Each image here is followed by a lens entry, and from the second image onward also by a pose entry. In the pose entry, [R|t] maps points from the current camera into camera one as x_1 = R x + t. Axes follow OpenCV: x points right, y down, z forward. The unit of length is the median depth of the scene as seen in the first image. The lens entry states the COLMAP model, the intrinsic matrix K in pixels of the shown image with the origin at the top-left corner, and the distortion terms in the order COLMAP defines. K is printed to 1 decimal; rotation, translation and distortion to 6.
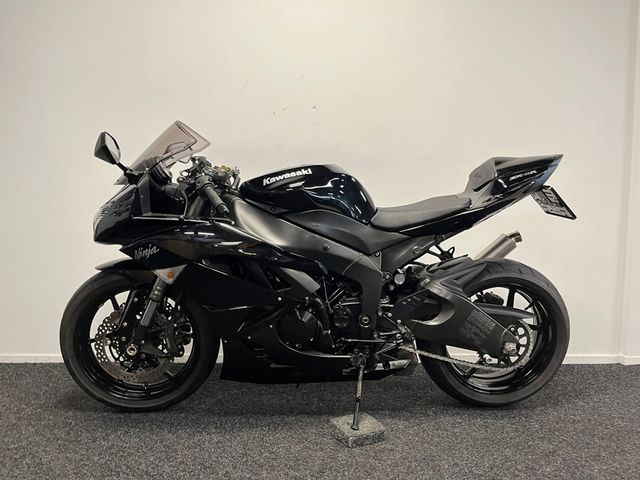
lens RADIAL K [[478.7, 0, 316.7], [0, 478.7, 242.9], [0, 0, 1]] dist [0.064802, -0.079467]
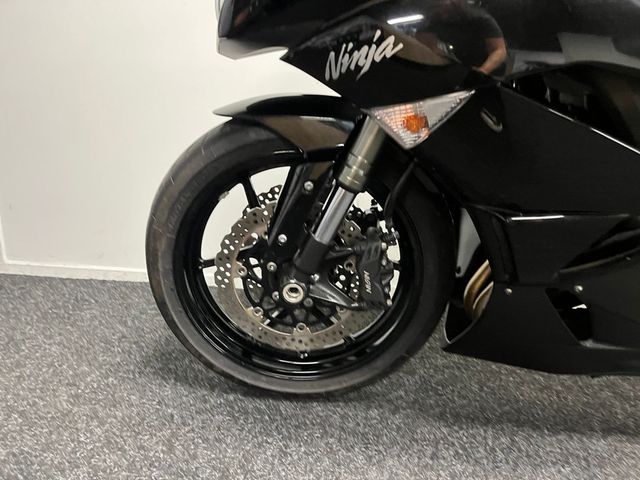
lens RADIAL K [[478.7, 0, 324.0], [0, 478.7, 240.3], [0, 0, 1]] dist [0.064802, -0.079467]
pose [[0.993725, 0.056784, -0.096363, -0.300793], [-0.037783, 0.981320, 0.188635, 0.079932], [0.105275, -0.183811, 0.977308, 0.536472]]
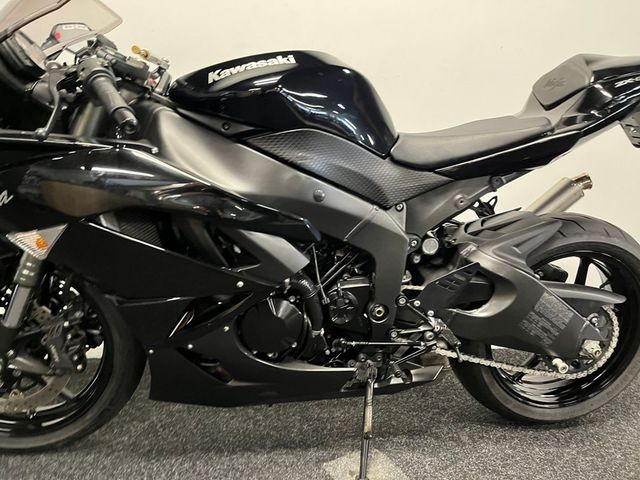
lens RADIAL K [[478.7, 0, 321.7], [0, 478.7, 240.5], [0, 0, 1]] dist [0.064802, -0.079467]
pose [[0.996989, -0.002341, 0.077507, -0.021818], [-0.005231, 0.995236, 0.097353, 0.006618], [-0.077366, -0.097466, 0.992227, 0.378822]]
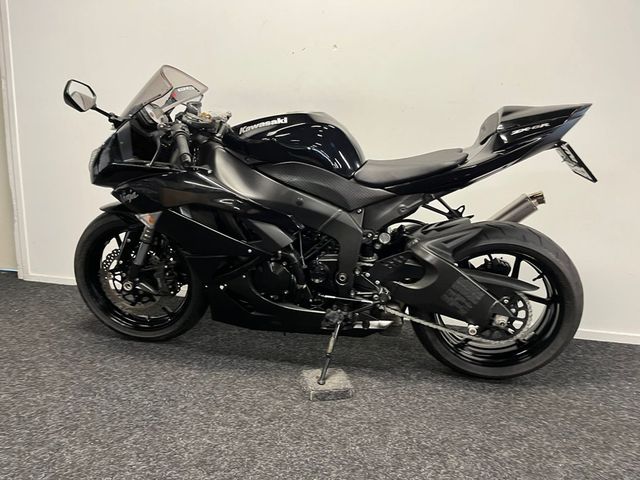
lens RADIAL K [[478.7, 0, 316.6], [0, 478.7, 241.0], [0, 0, 1]] dist [0.064802, -0.079467]
pose [[0.974560, 0.071208, -0.212512, 0.244603], [-0.044214, 0.990635, 0.129177, -0.035196], [0.219721, -0.116494, 0.968582, 0.055268]]
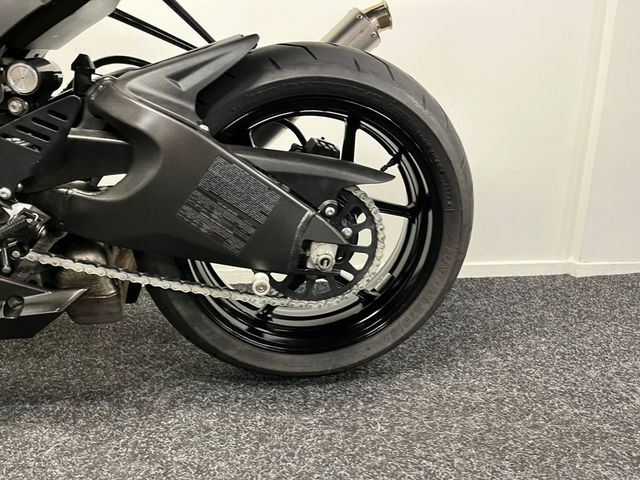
lens RADIAL K [[478.7, 0, 322.7], [0, 478.7, 240.6], [0, 0, 1]] dist [0.064802, -0.079467]
pose [[0.995948, -0.020209, 0.087634, 0.366552], [0.004002, 0.983420, 0.181296, 0.132046], [-0.089844, -0.180211, 0.979516, 0.607433]]
